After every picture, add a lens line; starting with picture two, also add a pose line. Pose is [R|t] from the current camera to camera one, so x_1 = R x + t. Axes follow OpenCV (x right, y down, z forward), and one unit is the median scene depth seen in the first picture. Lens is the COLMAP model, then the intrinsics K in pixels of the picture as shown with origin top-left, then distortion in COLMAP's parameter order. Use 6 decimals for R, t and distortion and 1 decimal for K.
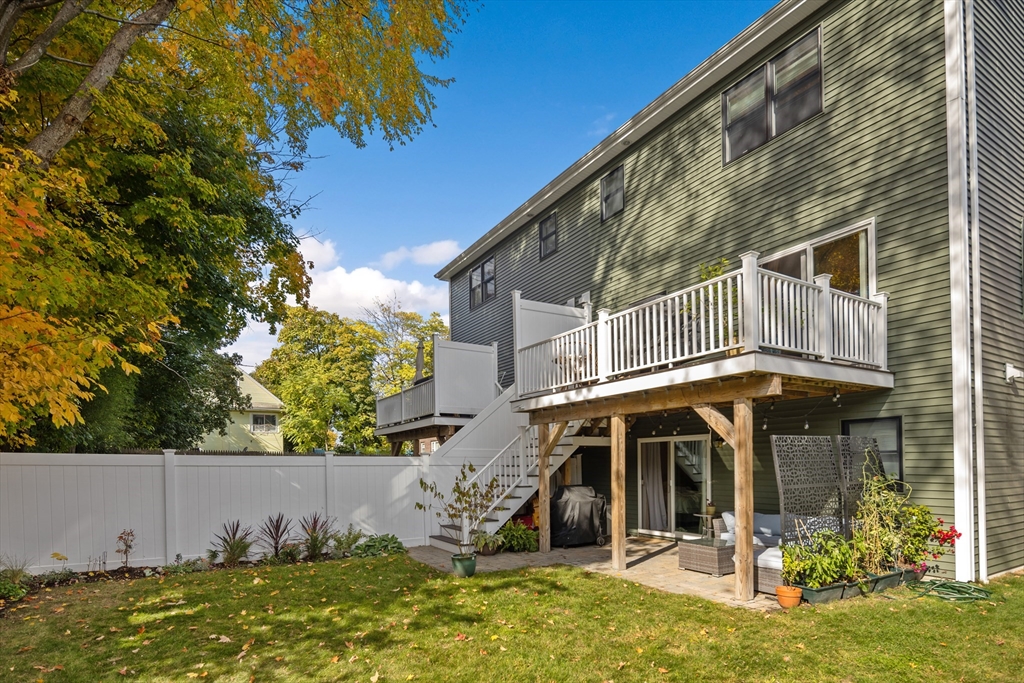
lens RADIAL K [[526.7, 0, 487.2], [0, 526.7, 453.6], [0, 0, 1]] dist [0.003014, -0.004149]
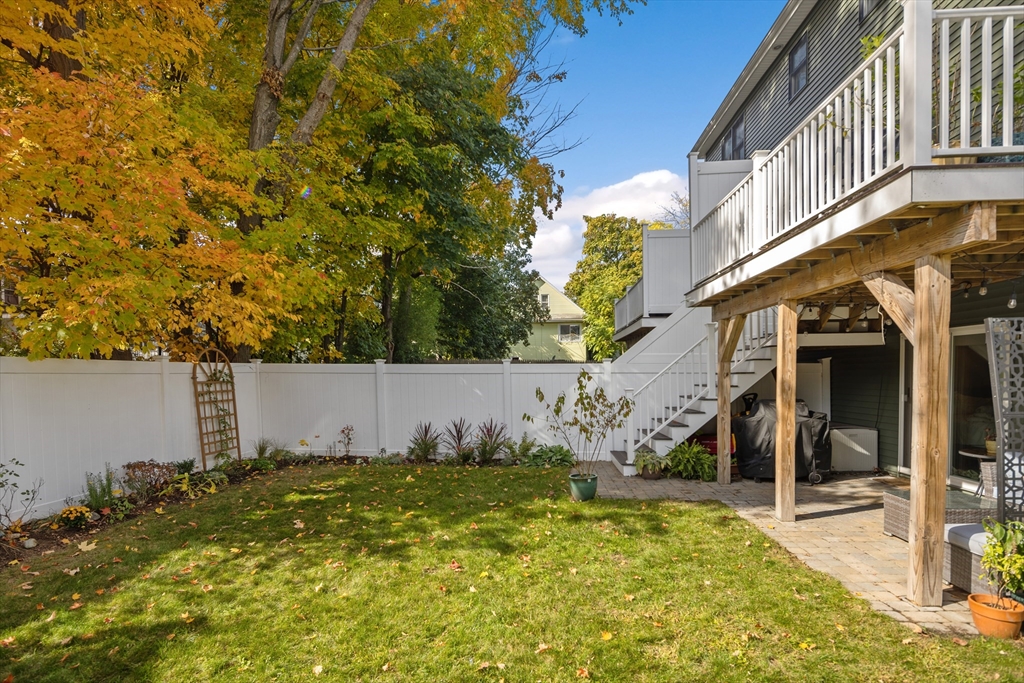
lens RADIAL K [[526.7, 0, 505.2], [0, 526.7, 387.7], [0, 0, 1]] dist [0.003014, -0.004149]
pose [[0.826856, 0.016314, -0.562177, 0.288724], [0.012283, 0.998817, 0.047051, 0.003323], [0.562279, -0.045809, 0.825678, 0.180715]]
